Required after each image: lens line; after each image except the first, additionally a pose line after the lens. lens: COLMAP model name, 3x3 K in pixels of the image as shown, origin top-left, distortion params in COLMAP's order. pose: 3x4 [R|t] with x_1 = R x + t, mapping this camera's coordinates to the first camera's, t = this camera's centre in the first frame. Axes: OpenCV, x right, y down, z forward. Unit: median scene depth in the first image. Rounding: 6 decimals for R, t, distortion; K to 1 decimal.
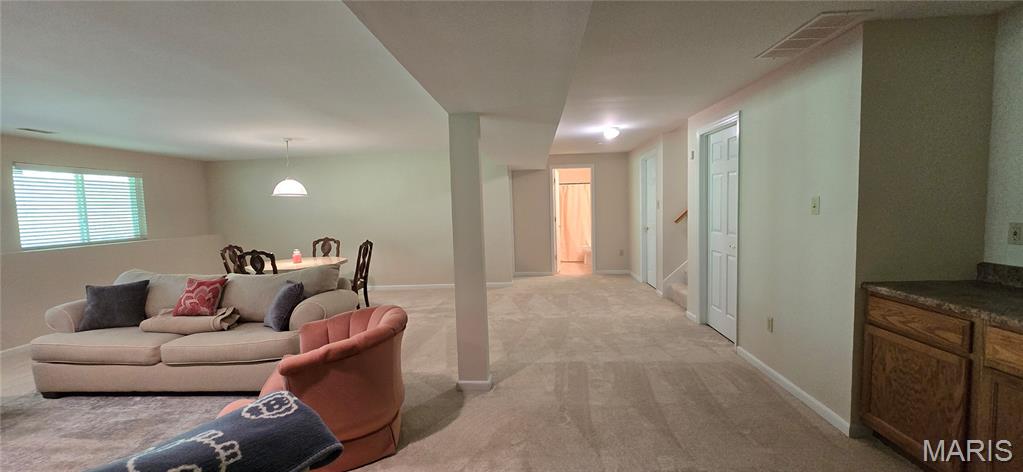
lens RADIAL K [[416.1, 0, 512.8], [0, 416.1, 237.9], [0, 0, 1]] dist [-0.008006, 0.001913]
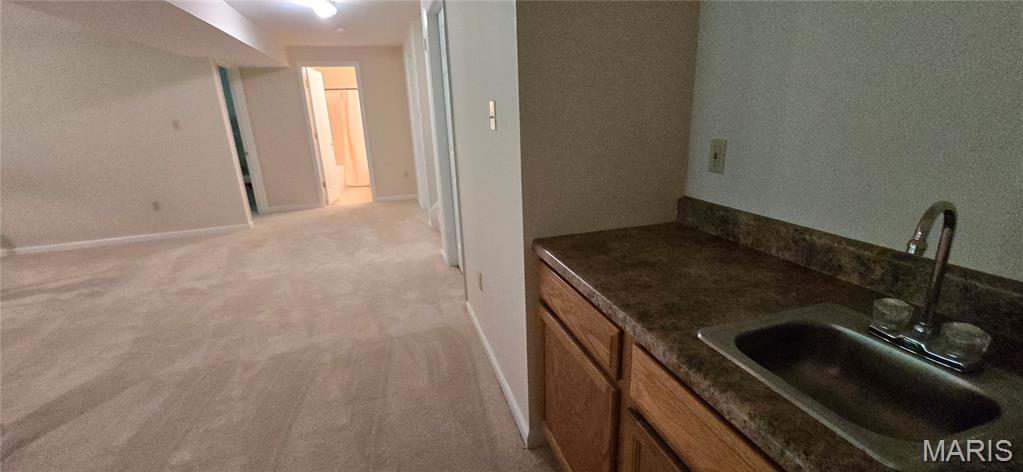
lens RADIAL K [[416.1, 0, 515.2], [0, 416.1, 233.9], [0, 0, 1]] dist [-0.008006, 0.001913]
pose [[0.937392, -0.102790, 0.332763, 0.380317], [0.035033, 0.978438, 0.203549, -0.021635], [-0.346510, -0.179147, 0.920781, 0.262210]]
